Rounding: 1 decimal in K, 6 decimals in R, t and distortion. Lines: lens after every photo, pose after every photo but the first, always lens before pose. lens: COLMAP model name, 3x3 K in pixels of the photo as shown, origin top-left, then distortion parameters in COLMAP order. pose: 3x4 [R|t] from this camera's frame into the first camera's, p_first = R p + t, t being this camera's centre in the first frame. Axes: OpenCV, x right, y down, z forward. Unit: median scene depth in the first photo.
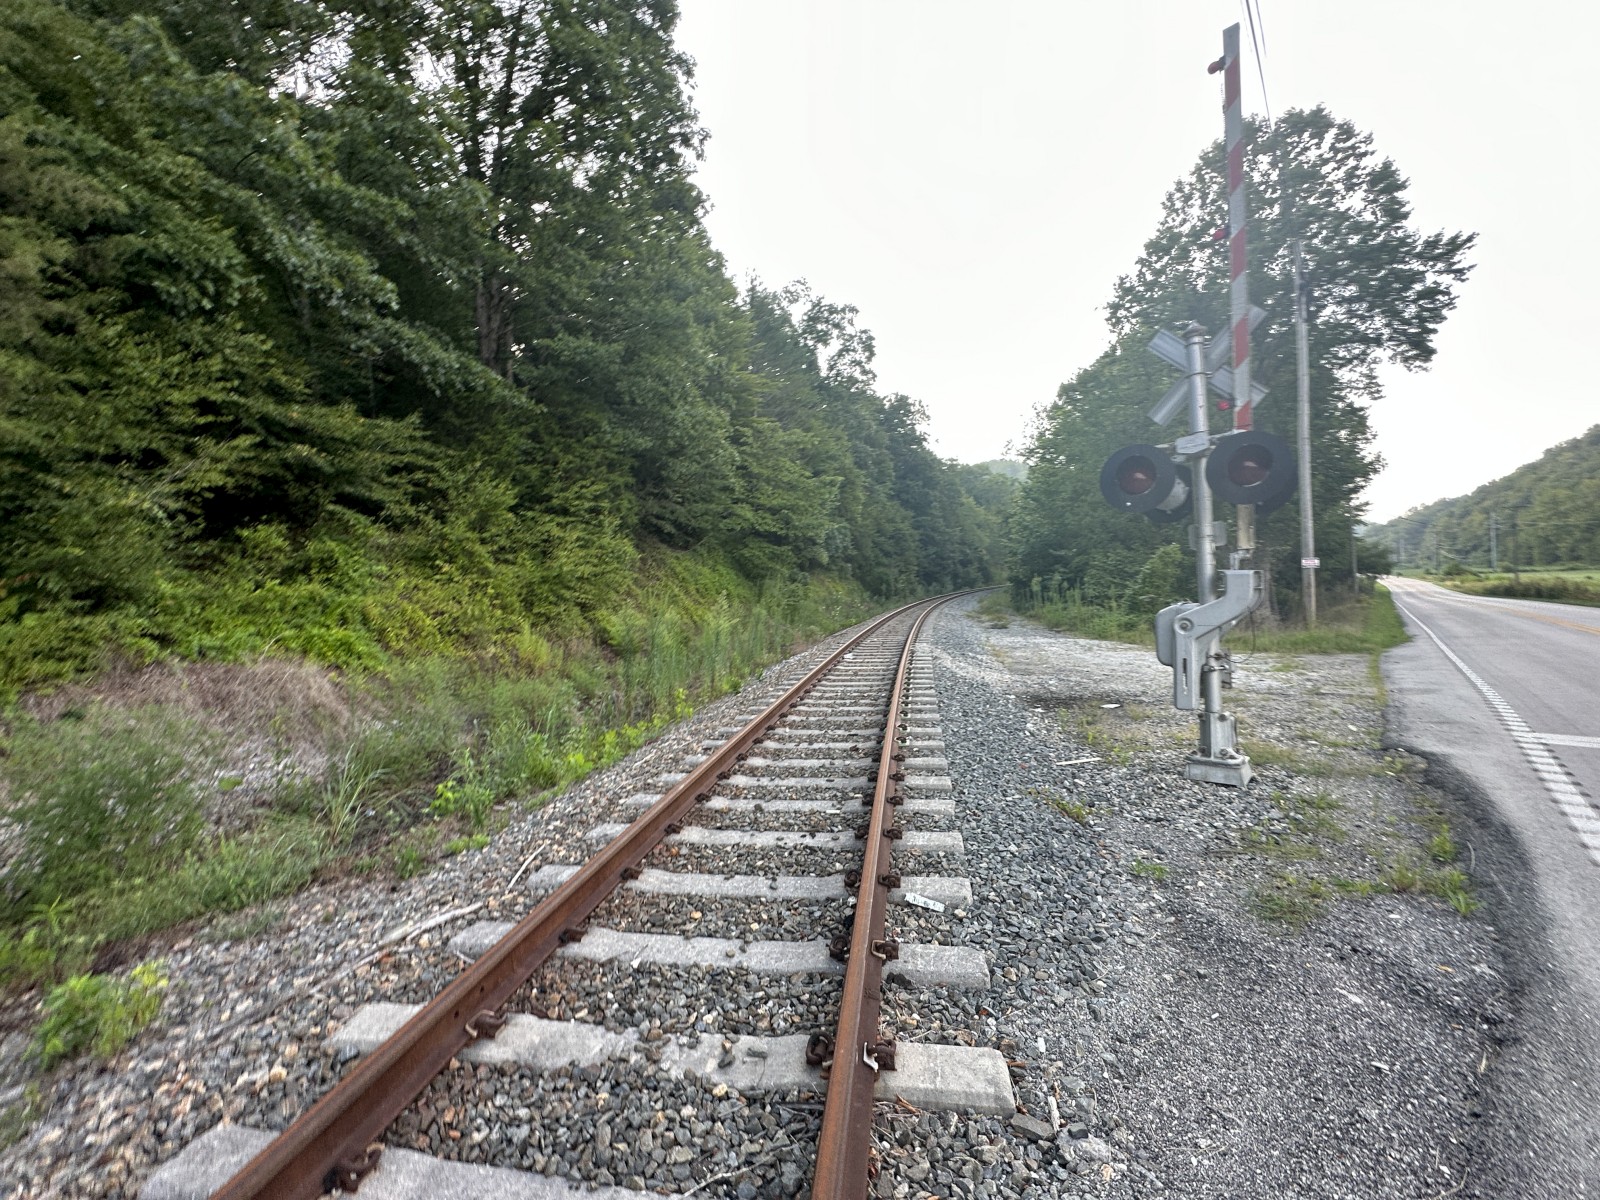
lens RADIAL K [[643.0, 0, 798.7], [0, 643.0, 606.8], [0, 0, 1]] dist [-0.001356, 0.000071]
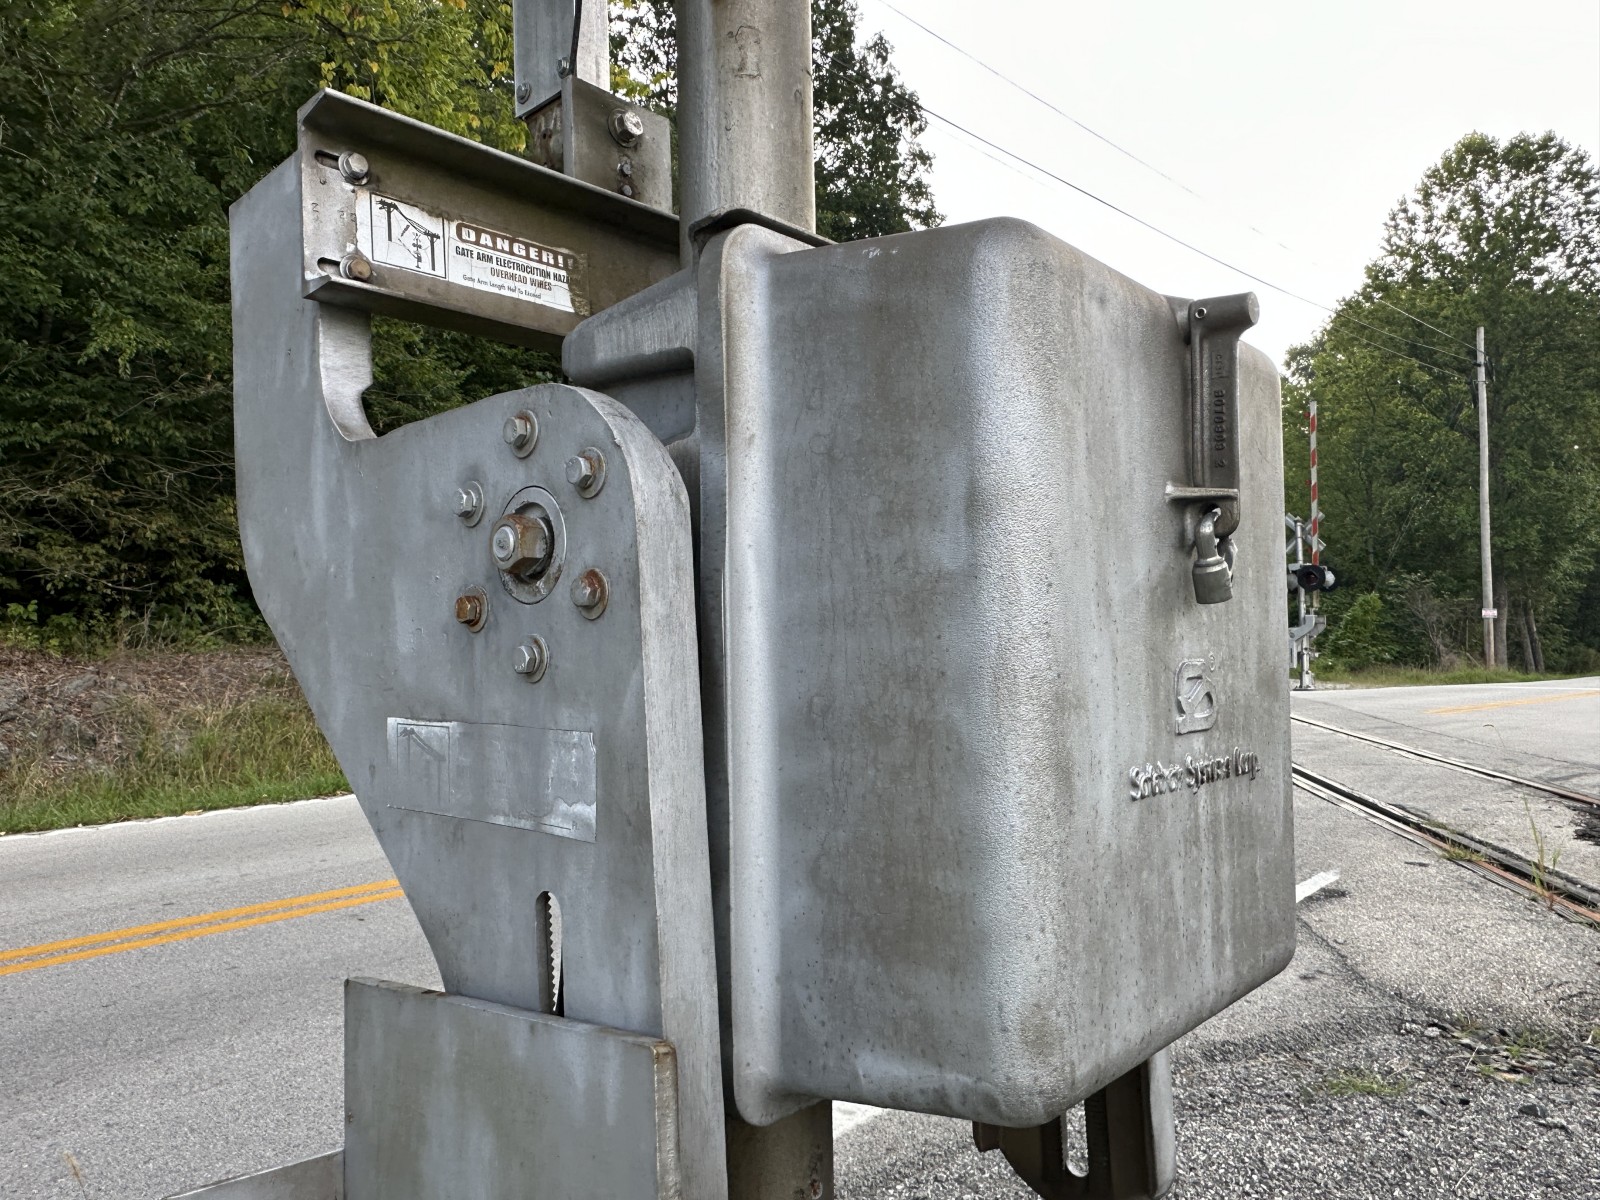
lens RADIAL K [[1125.3, 0, 794.7], [0, 1125.3, 615.4], [0, 0, 1]] dist [0.005402, -0.002523]
pose [[0.999148, 0.020748, -0.035674, -0.234361], [-0.022512, 0.998506, -0.049784, 0.040969], [0.034587, 0.050544, 0.998123, -0.679115]]
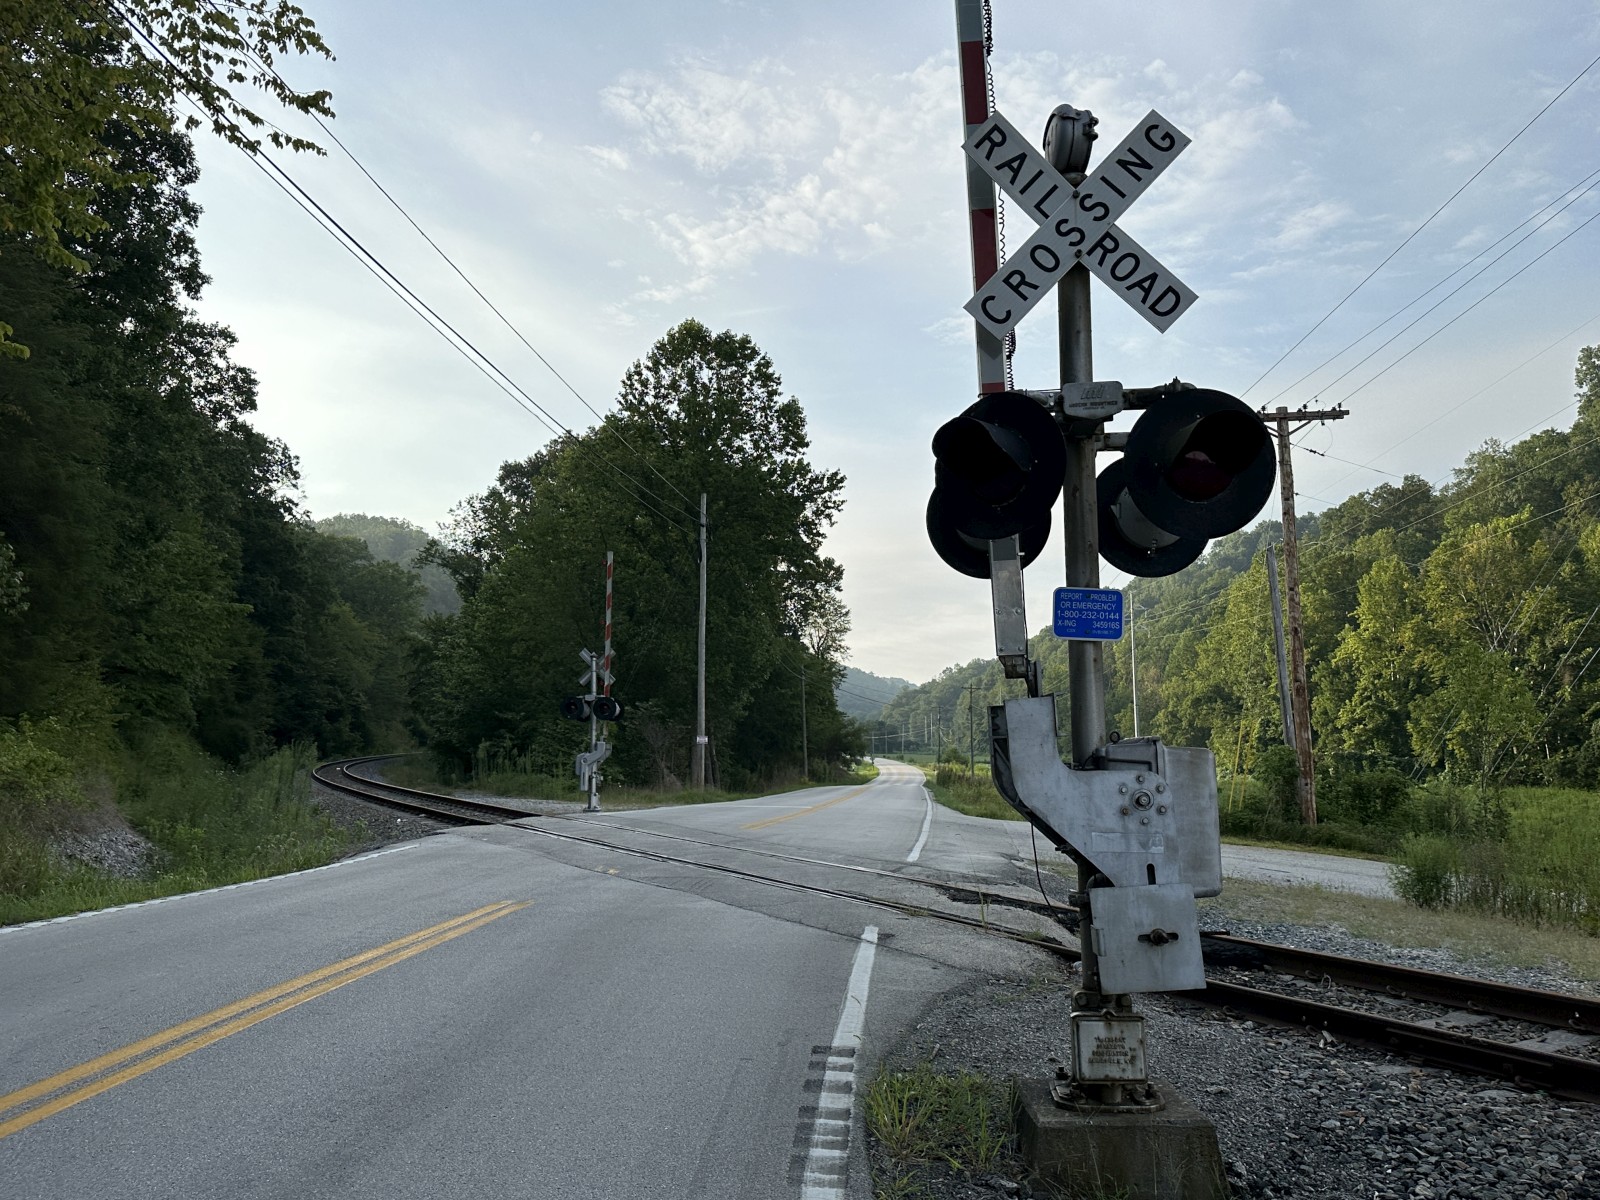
lens RADIAL K [[1242.0, 0, 804.2], [0, 1242.0, 600.1], [0, 0, 1]] dist [0.061211, -0.004151]
pose [[0.796704, 0.112183, 0.593866, -0.372585], [-0.016916, 0.986376, -0.163635, 0.039866], [-0.604132, 0.120323, 0.787748, -0.755549]]
